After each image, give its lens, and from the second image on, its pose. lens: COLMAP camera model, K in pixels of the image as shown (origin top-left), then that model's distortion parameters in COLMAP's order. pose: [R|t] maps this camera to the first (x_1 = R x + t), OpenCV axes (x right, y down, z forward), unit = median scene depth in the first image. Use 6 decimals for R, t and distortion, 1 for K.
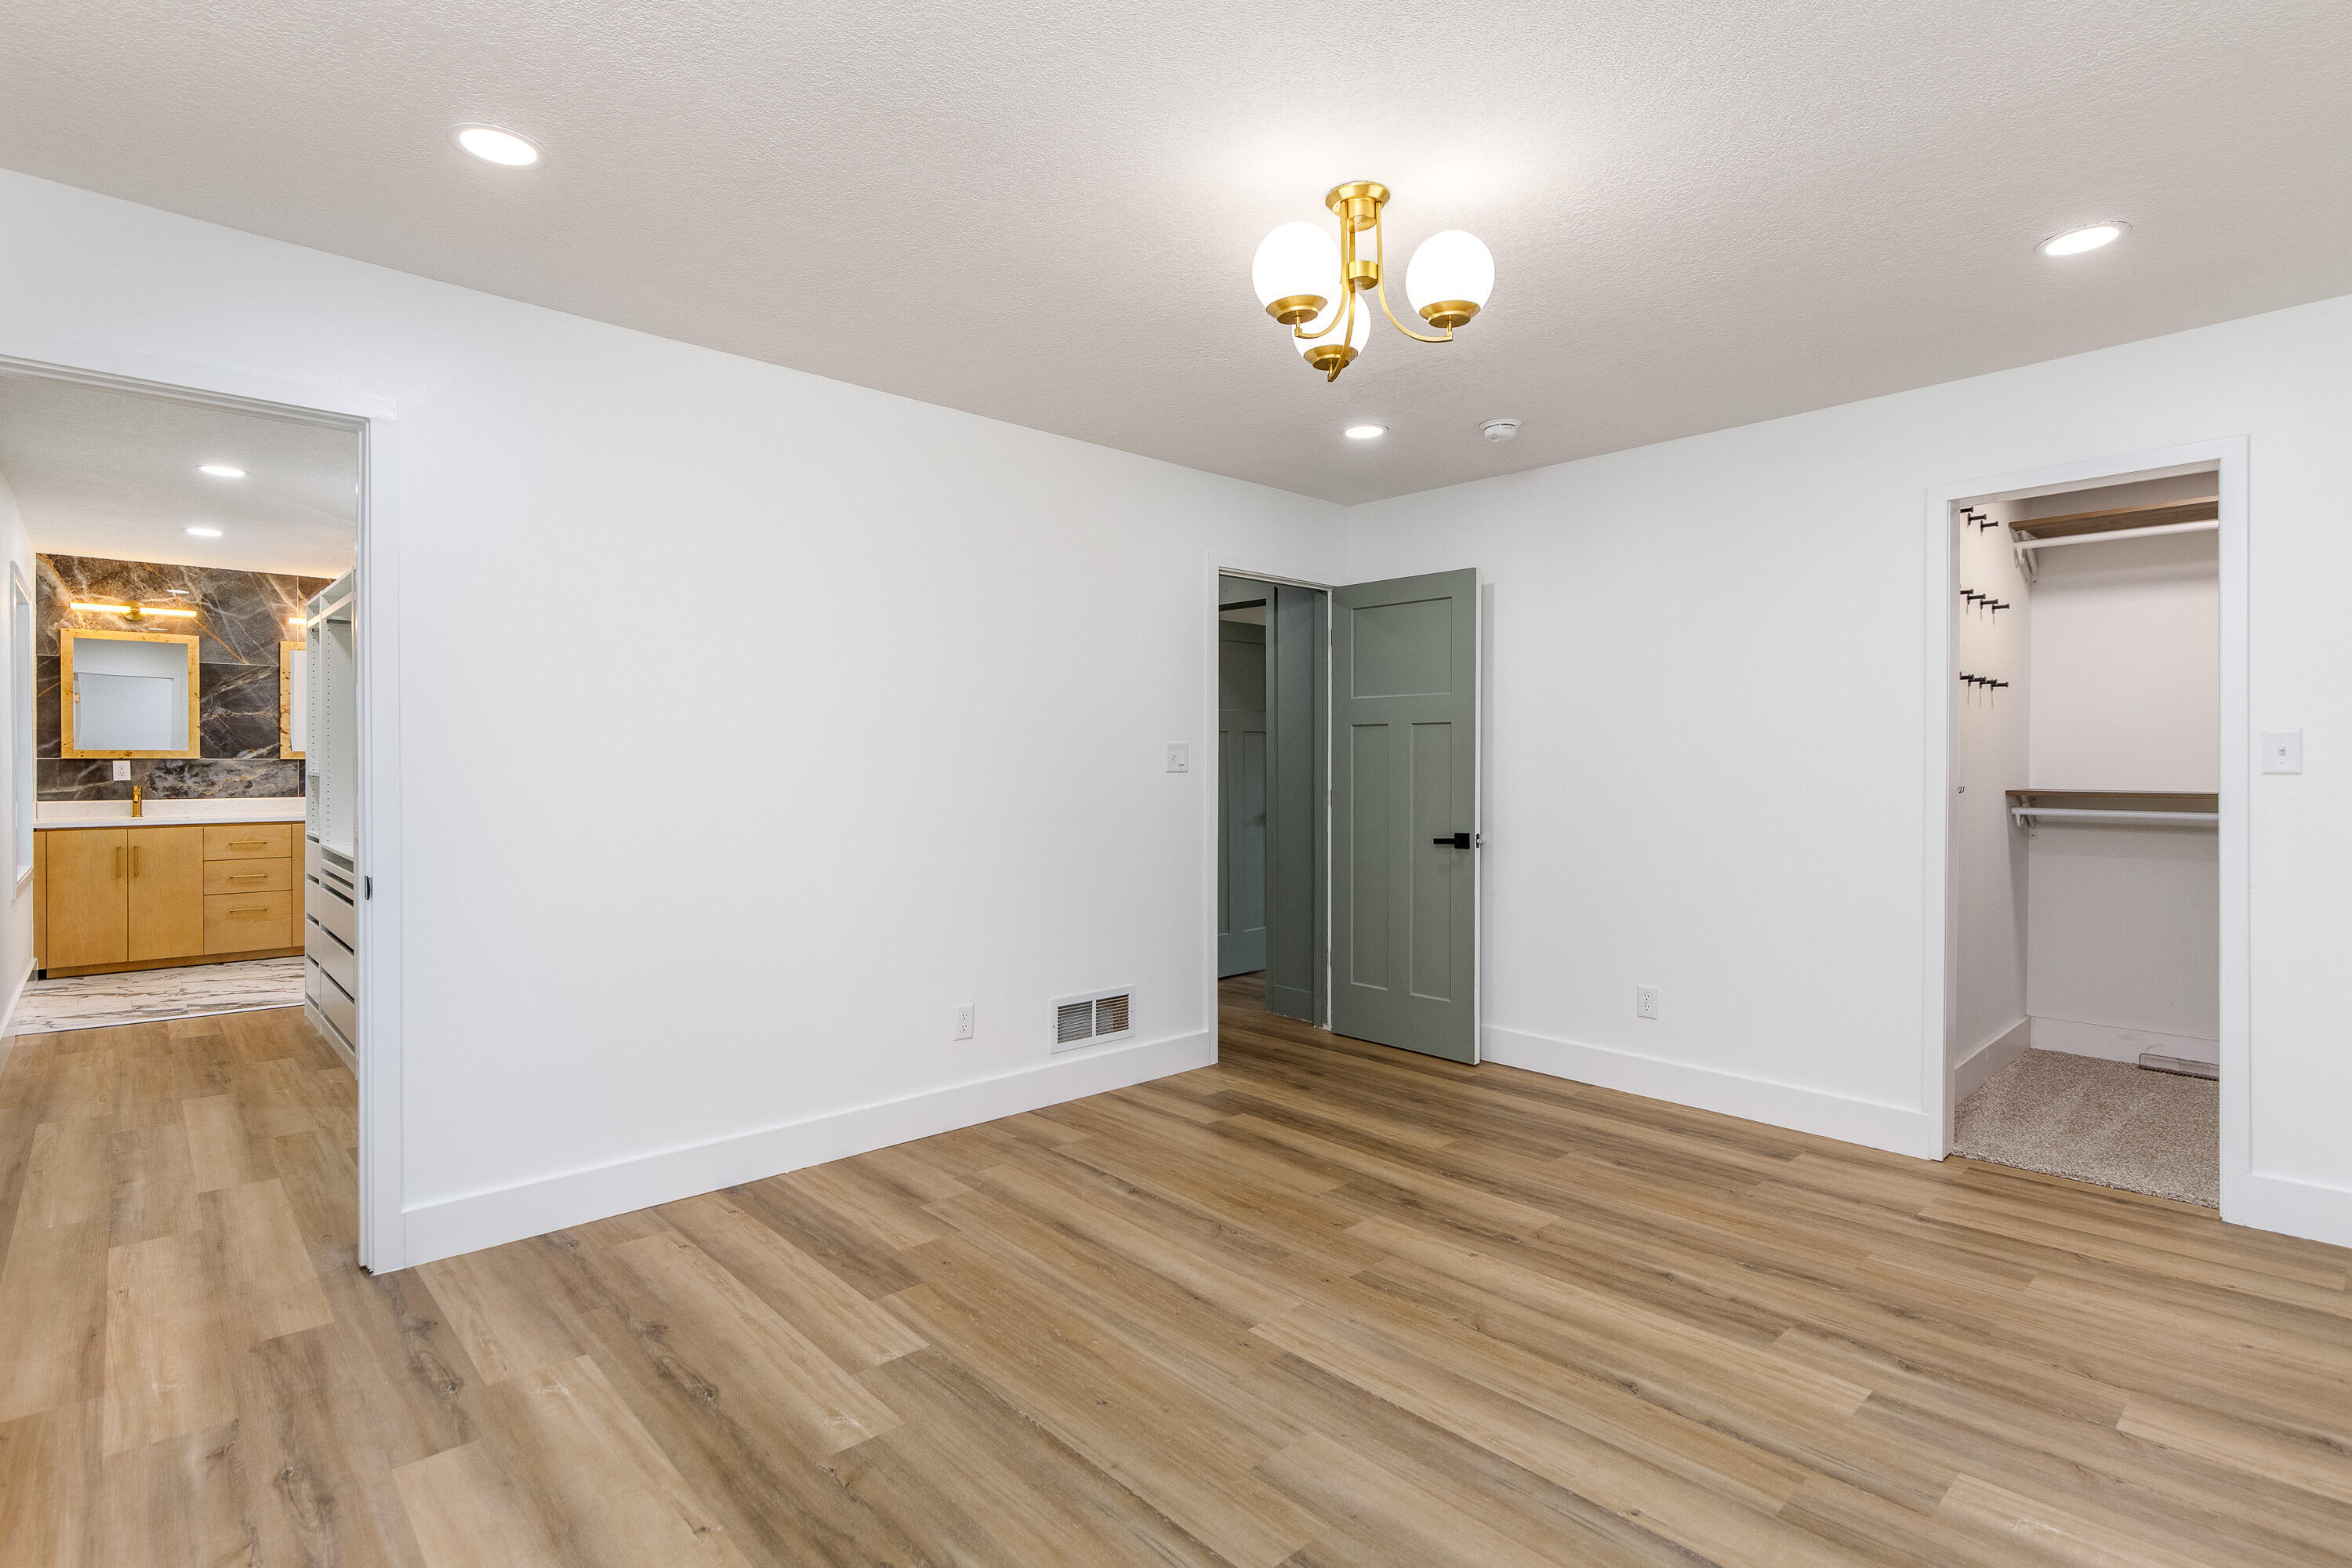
lens RADIAL K [[1137.2, 0, 1178.5], [0, 1137.2, 768.8], [0, 0, 1]] dist [-0.003833, -0.000341]
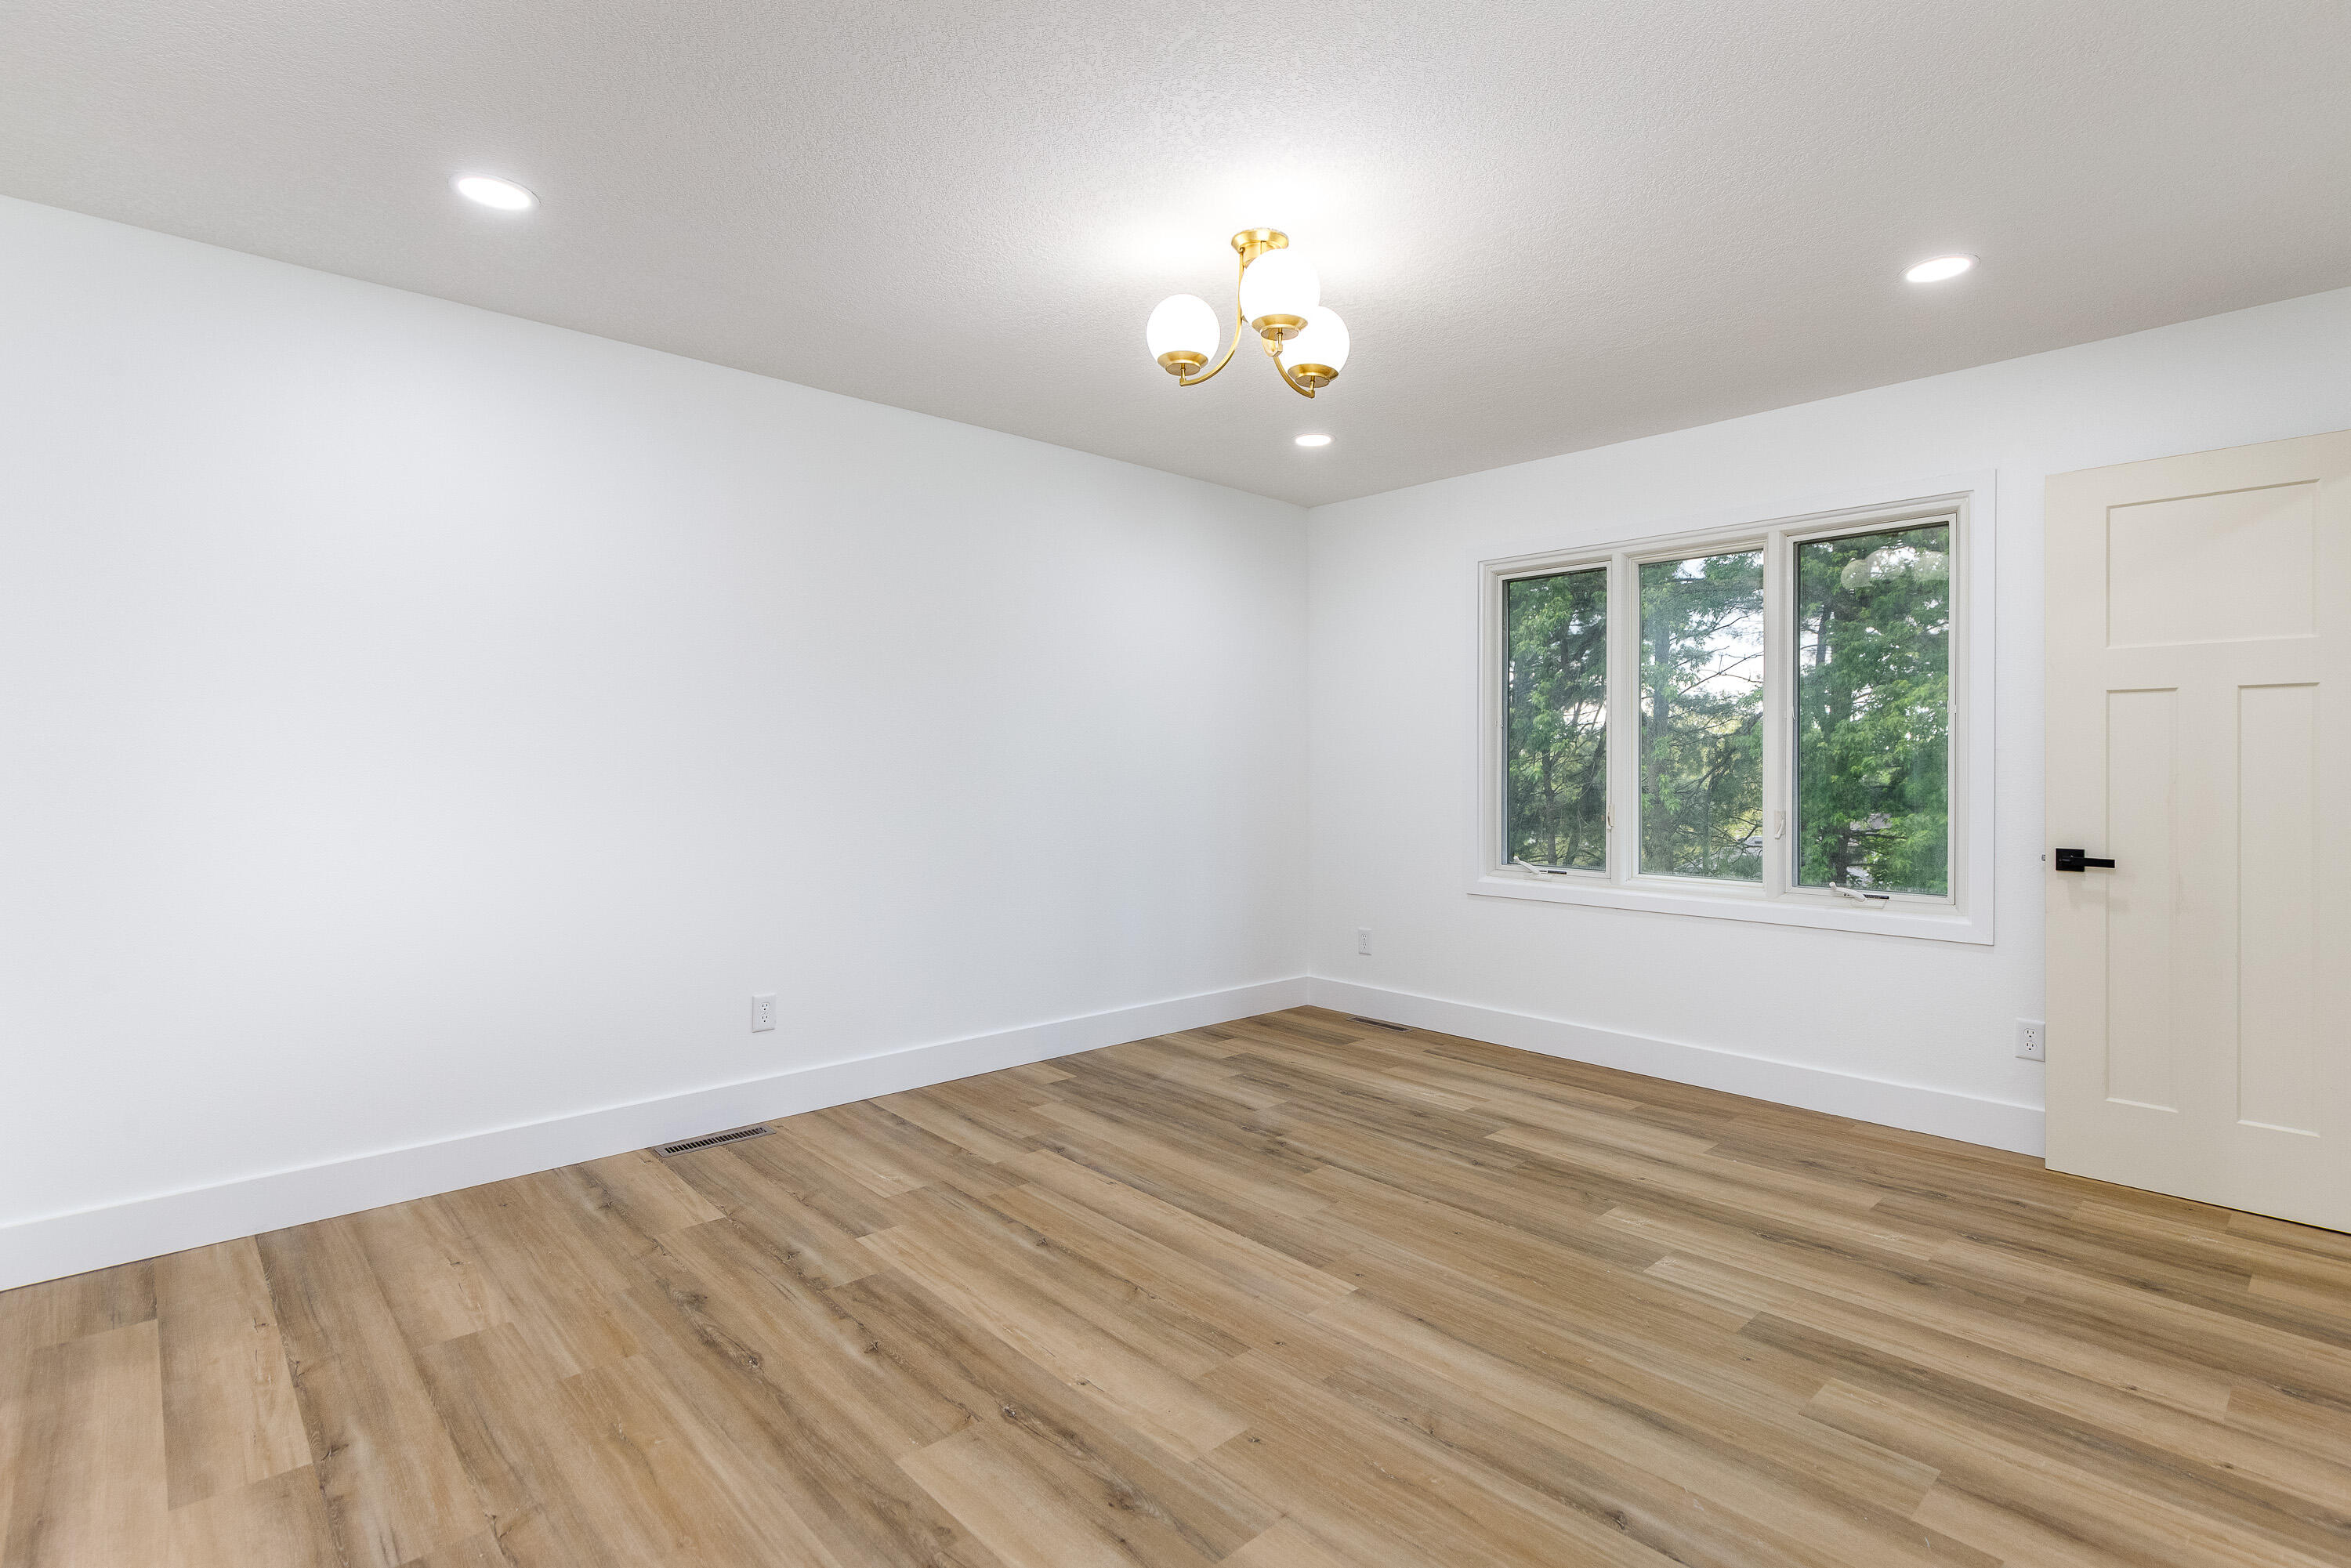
lens RADIAL K [[1136.7, 0, 1178.0], [0, 1136.7, 768.9], [0, 0, 1]] dist [-0.003833, -0.000341]
pose [[-0.999992, -0.003946, -0.000620, 0.230706], [-0.003953, 0.999927, 0.011393, 0.007421], [0.000575, 0.011395, -0.999935, 2.049506]]
